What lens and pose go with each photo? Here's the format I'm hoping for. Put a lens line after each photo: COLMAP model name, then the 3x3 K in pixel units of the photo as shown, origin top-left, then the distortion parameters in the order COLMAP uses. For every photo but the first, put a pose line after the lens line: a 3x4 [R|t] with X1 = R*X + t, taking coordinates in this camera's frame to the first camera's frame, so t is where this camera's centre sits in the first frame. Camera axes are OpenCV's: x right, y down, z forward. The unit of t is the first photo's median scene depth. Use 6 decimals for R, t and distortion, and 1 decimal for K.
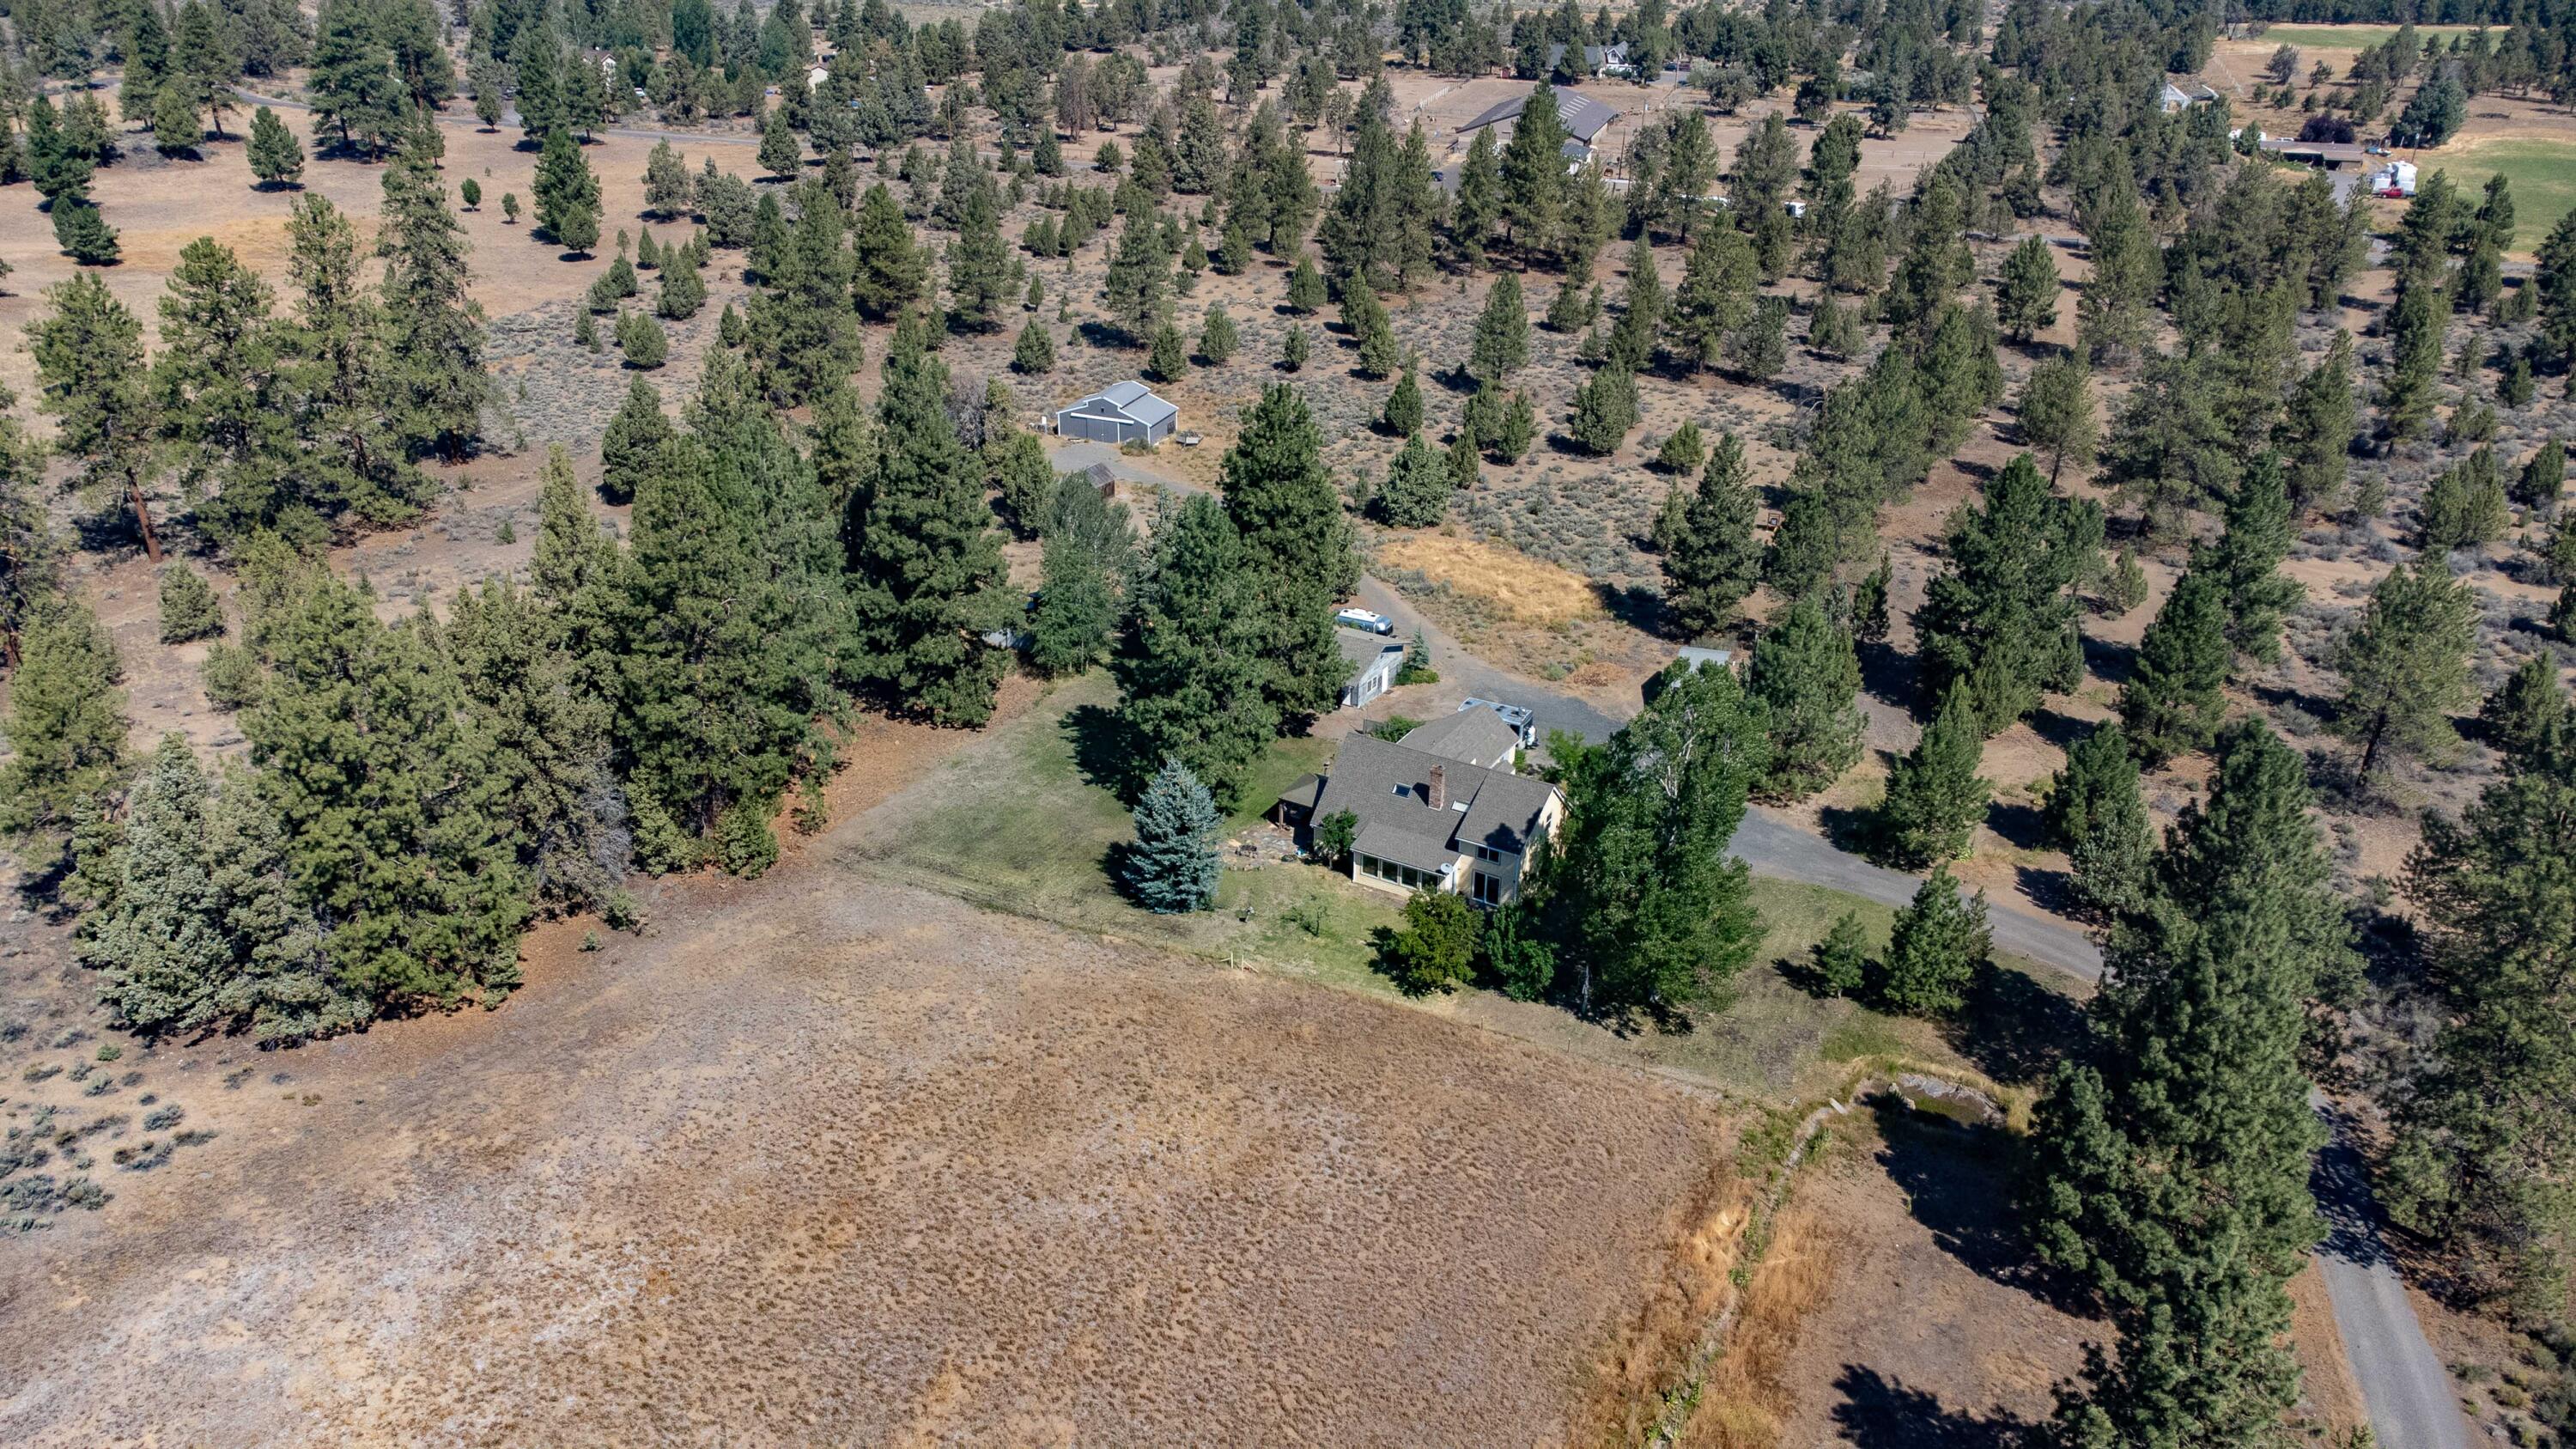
lens RADIAL K [[1901.6, 0, 1288.0], [0, 1901.6, 724.5], [0, 0, 1]] dist [0.026774, 0.046480]
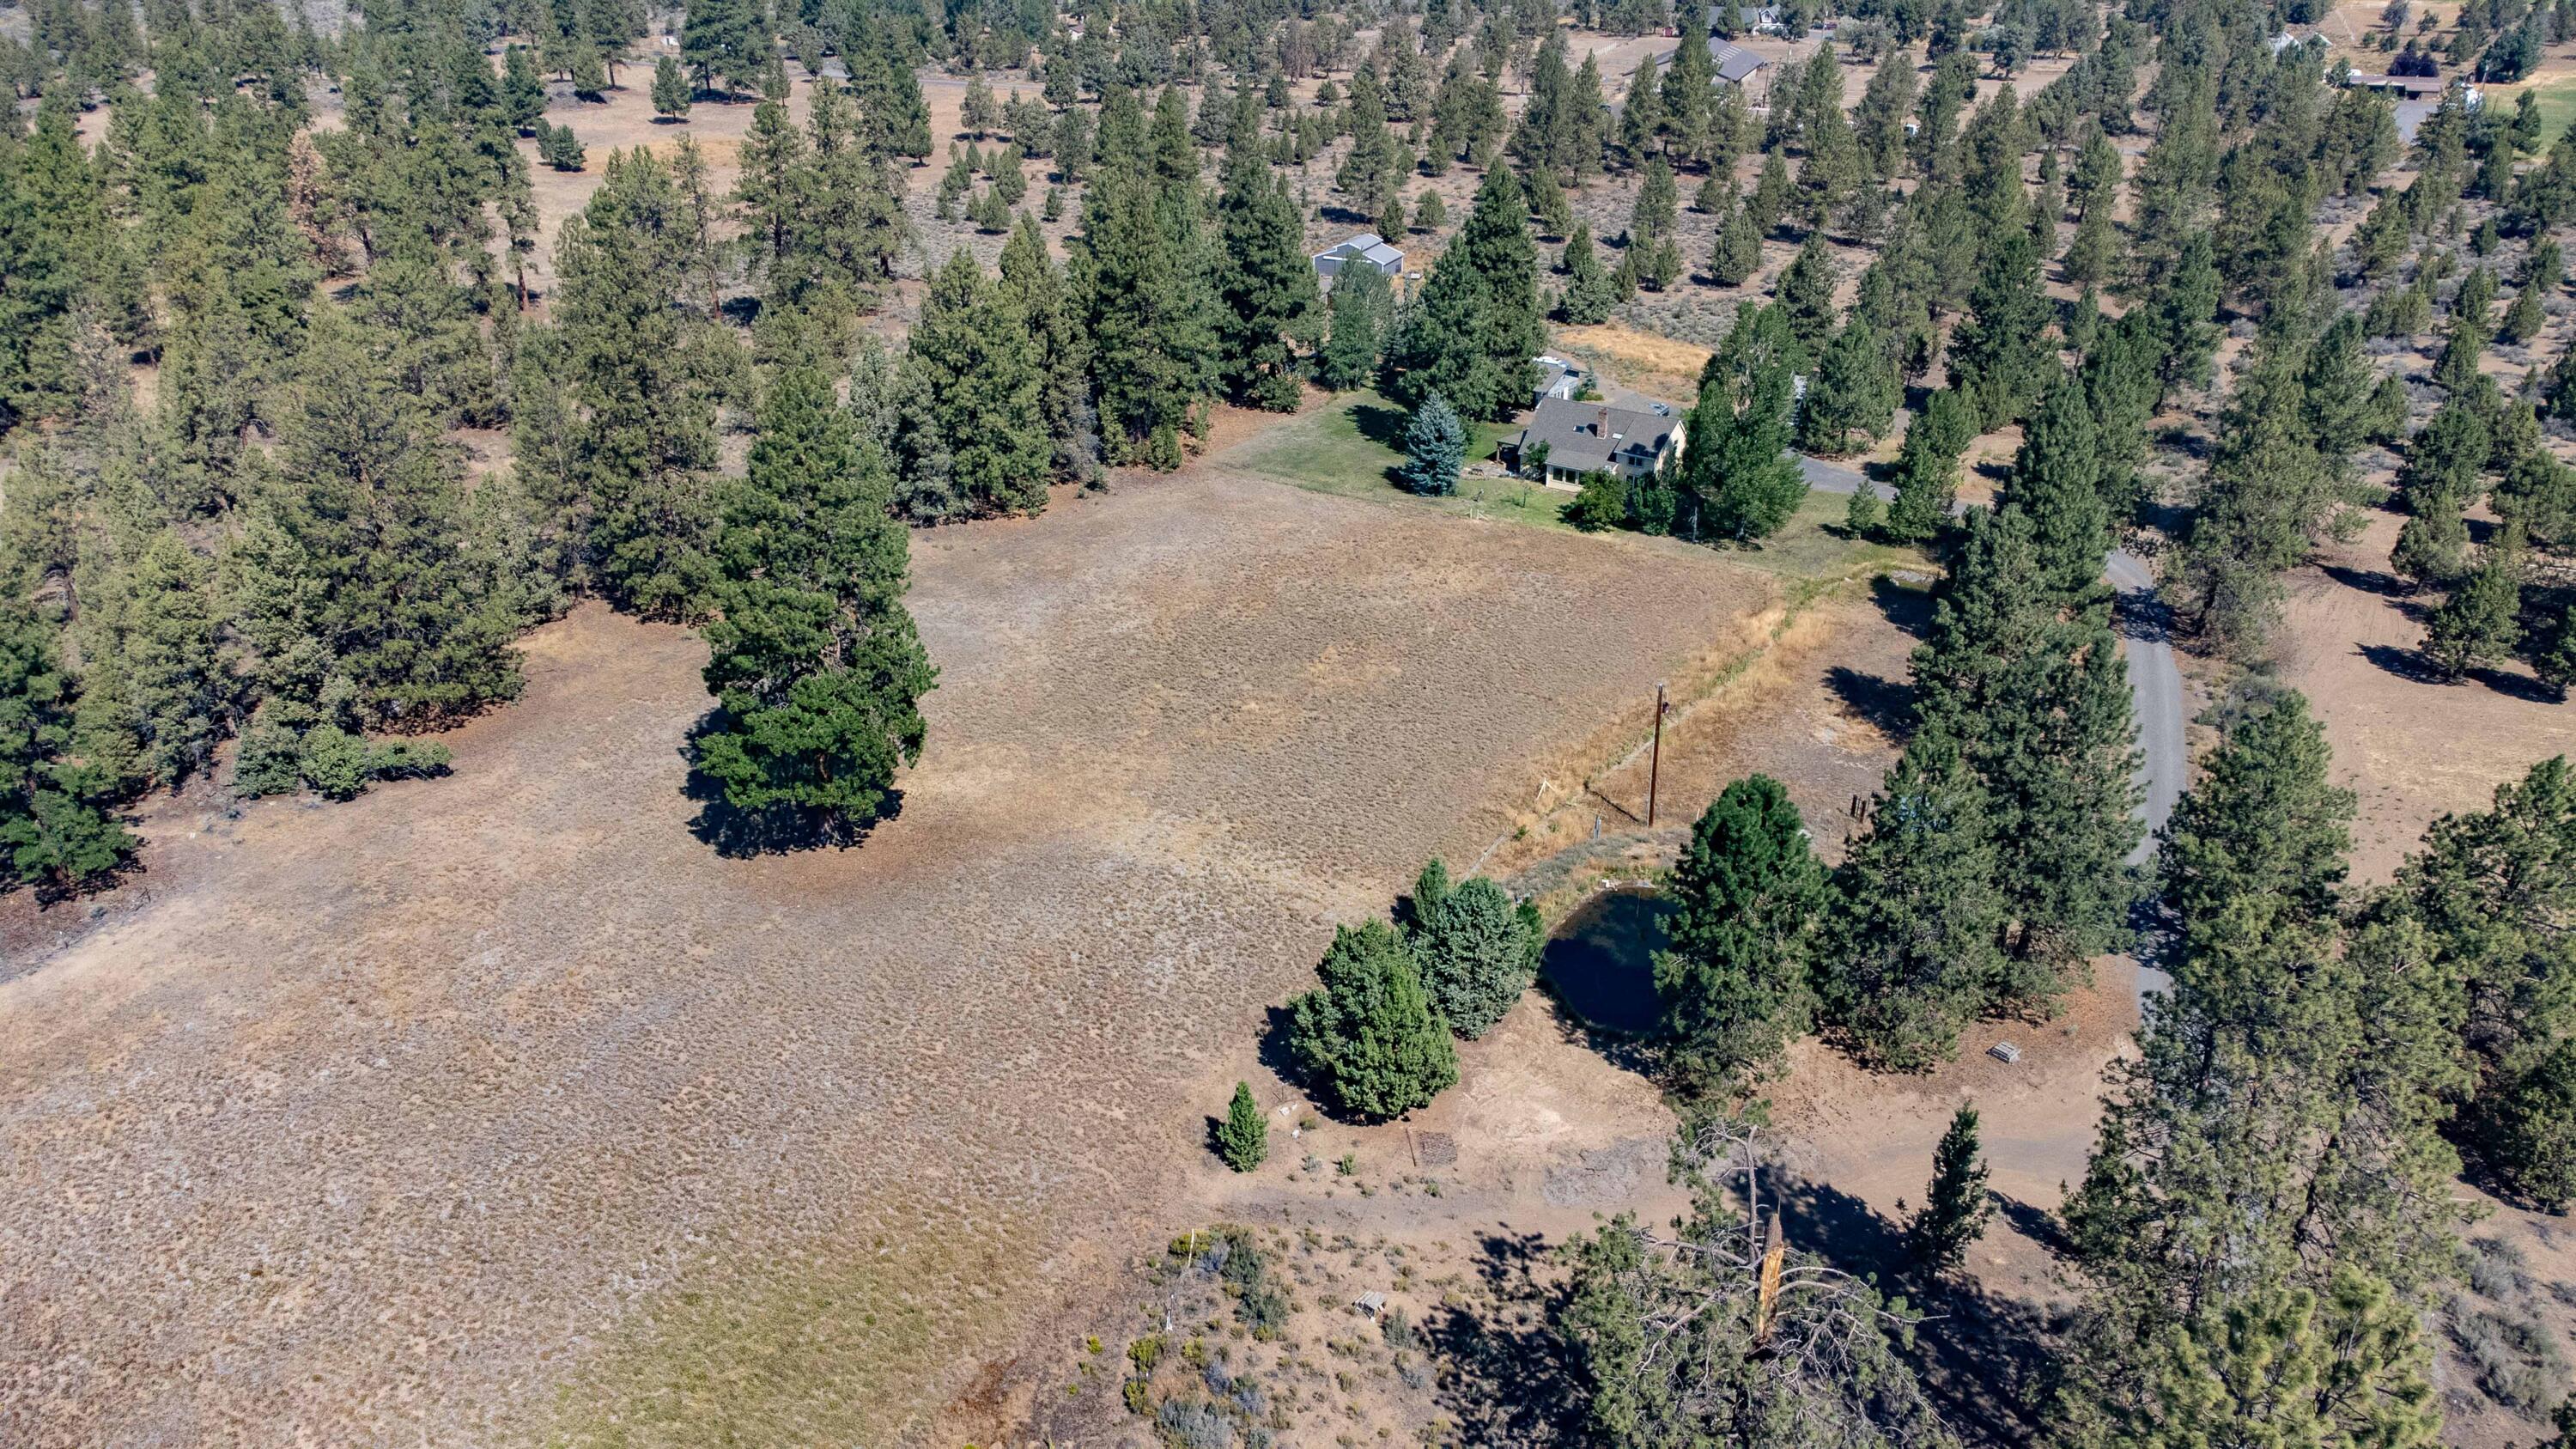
lens RADIAL K [[1901.6, 0, 1288.0], [0, 1901.6, 724.5], [0, 0, 1]] dist [0.026774, 0.046480]
pose [[0.996714, 0.019949, -0.078511, -0.025699], [-0.019911, 0.999801, 0.001272, 0.143596], [0.078520, 0.000296, 0.996912, -0.287734]]
